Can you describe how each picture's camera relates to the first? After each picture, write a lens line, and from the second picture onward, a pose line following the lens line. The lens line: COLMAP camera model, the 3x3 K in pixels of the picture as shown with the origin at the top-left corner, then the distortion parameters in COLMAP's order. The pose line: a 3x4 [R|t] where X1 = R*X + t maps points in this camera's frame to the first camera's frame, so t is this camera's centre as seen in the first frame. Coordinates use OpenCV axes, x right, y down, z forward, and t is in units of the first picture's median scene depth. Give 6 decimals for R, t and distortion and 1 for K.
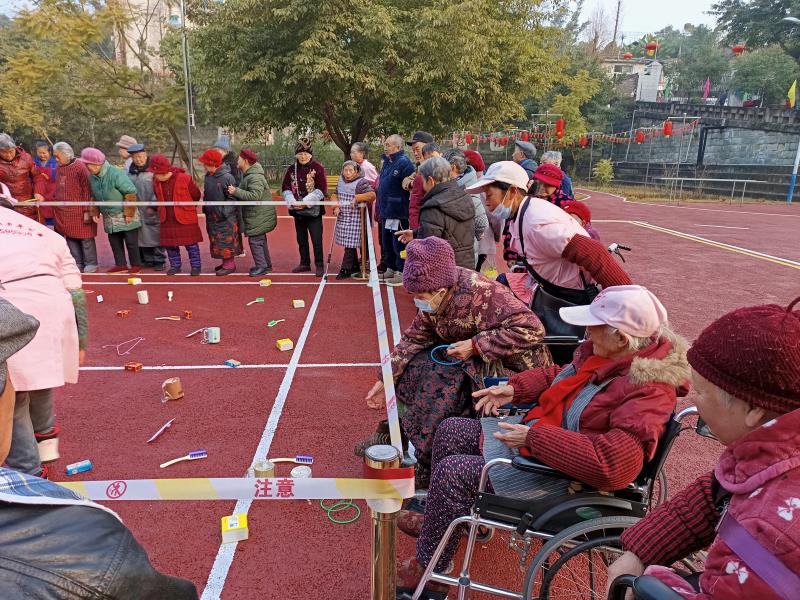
lens RADIAL K [[567.2, 0, 400.5], [0, 567.2, 313.4], [0, 0, 1]] dist [0.008697, 0.001750]
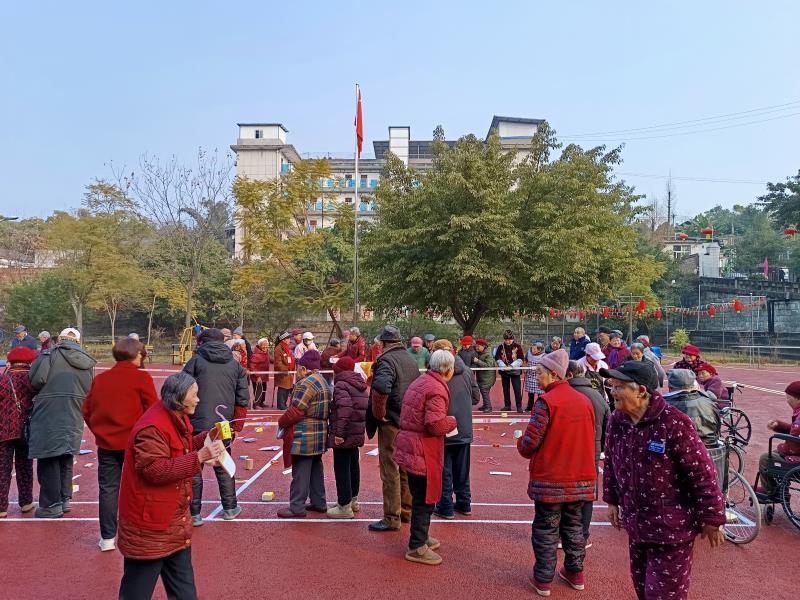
lens RADIAL K [[567.2, 0, 400.5], [0, 567.2, 313.4], [0, 0, 1]] dist [0.008697, 0.001750]
pose [[0.994268, -0.018758, -0.105253, -0.069938], [-0.012291, 0.957905, -0.286822, 0.026922], [0.106203, 0.286472, 0.952184, -0.133028]]
